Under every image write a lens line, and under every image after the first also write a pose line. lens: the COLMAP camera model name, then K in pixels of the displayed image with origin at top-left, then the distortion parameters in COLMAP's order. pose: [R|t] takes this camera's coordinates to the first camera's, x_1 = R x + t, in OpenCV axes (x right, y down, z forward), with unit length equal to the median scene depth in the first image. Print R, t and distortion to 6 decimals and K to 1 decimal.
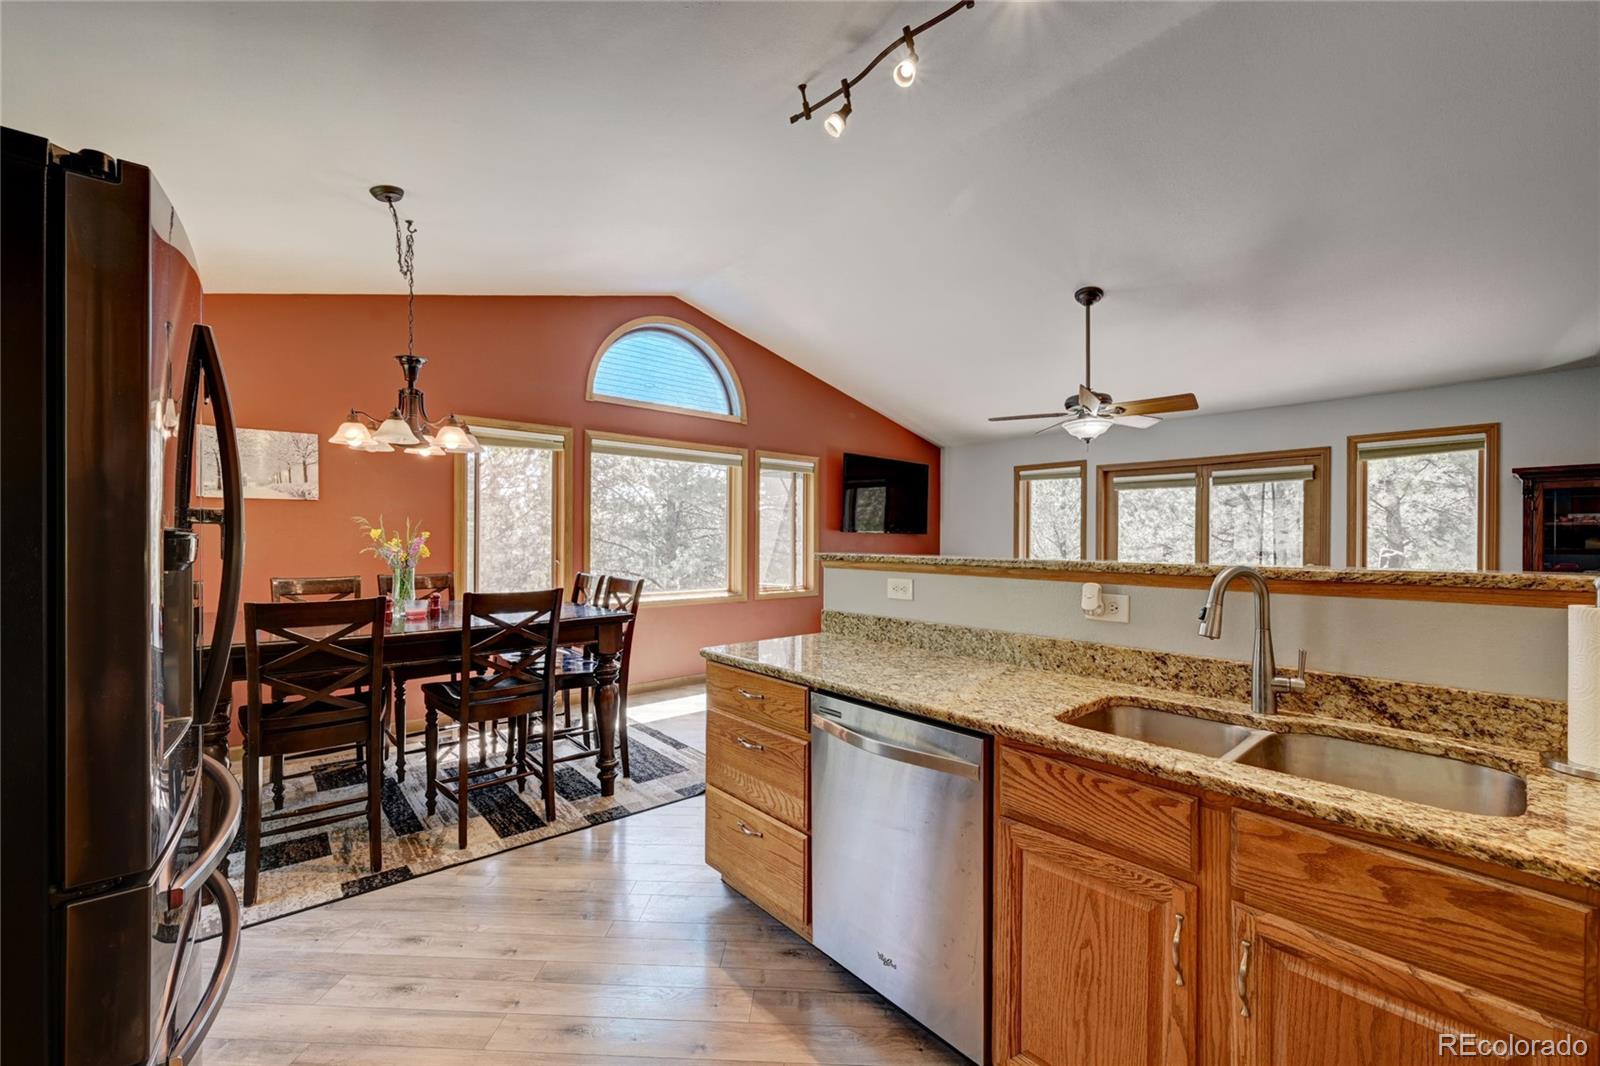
lens RADIAL K [[647.4, 0, 804.2], [0, 647.4, 540.9], [0, 0, 1]] dist [-0.002467, 0.000046]
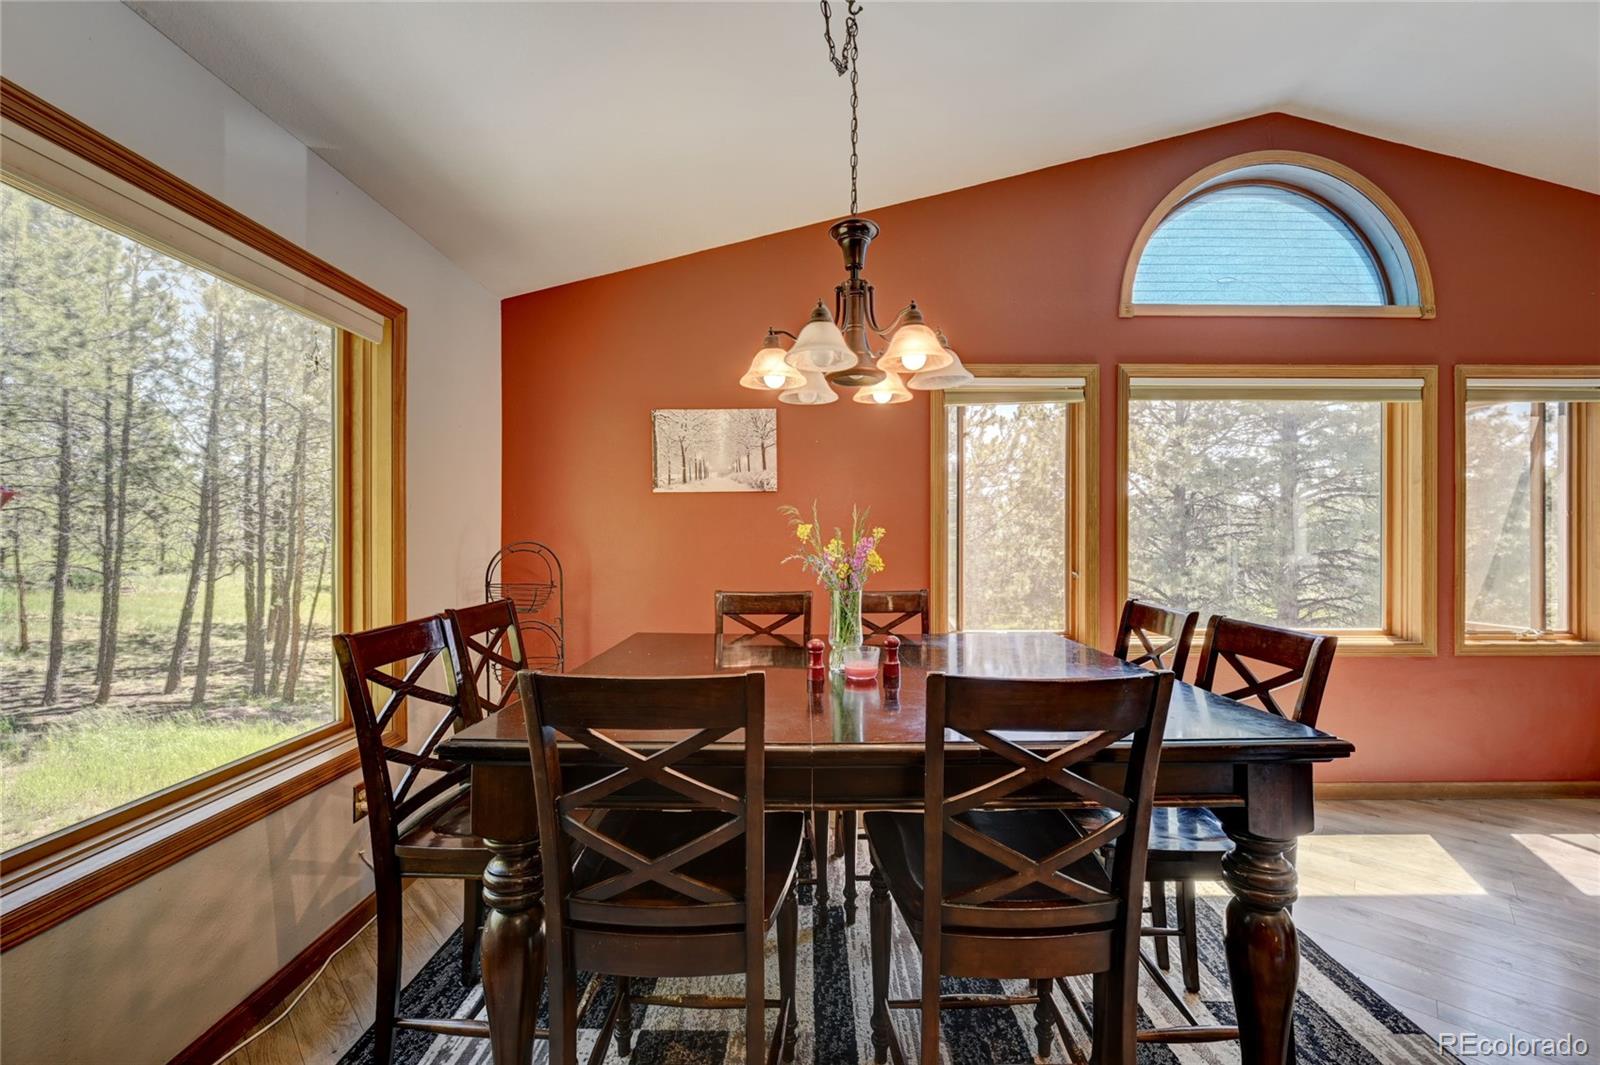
lens RADIAL K [[647.4, 0, 804.2], [0, 647.4, 540.4], [0, 0, 1]] dist [-0.002467, 0.000046]
pose [[0.760051, -0.002590, -0.649858, -0.165739], [0.002282, 0.999997, -0.001316, -0.001217], [0.649859, -0.000483, 0.760054, 0.330722]]
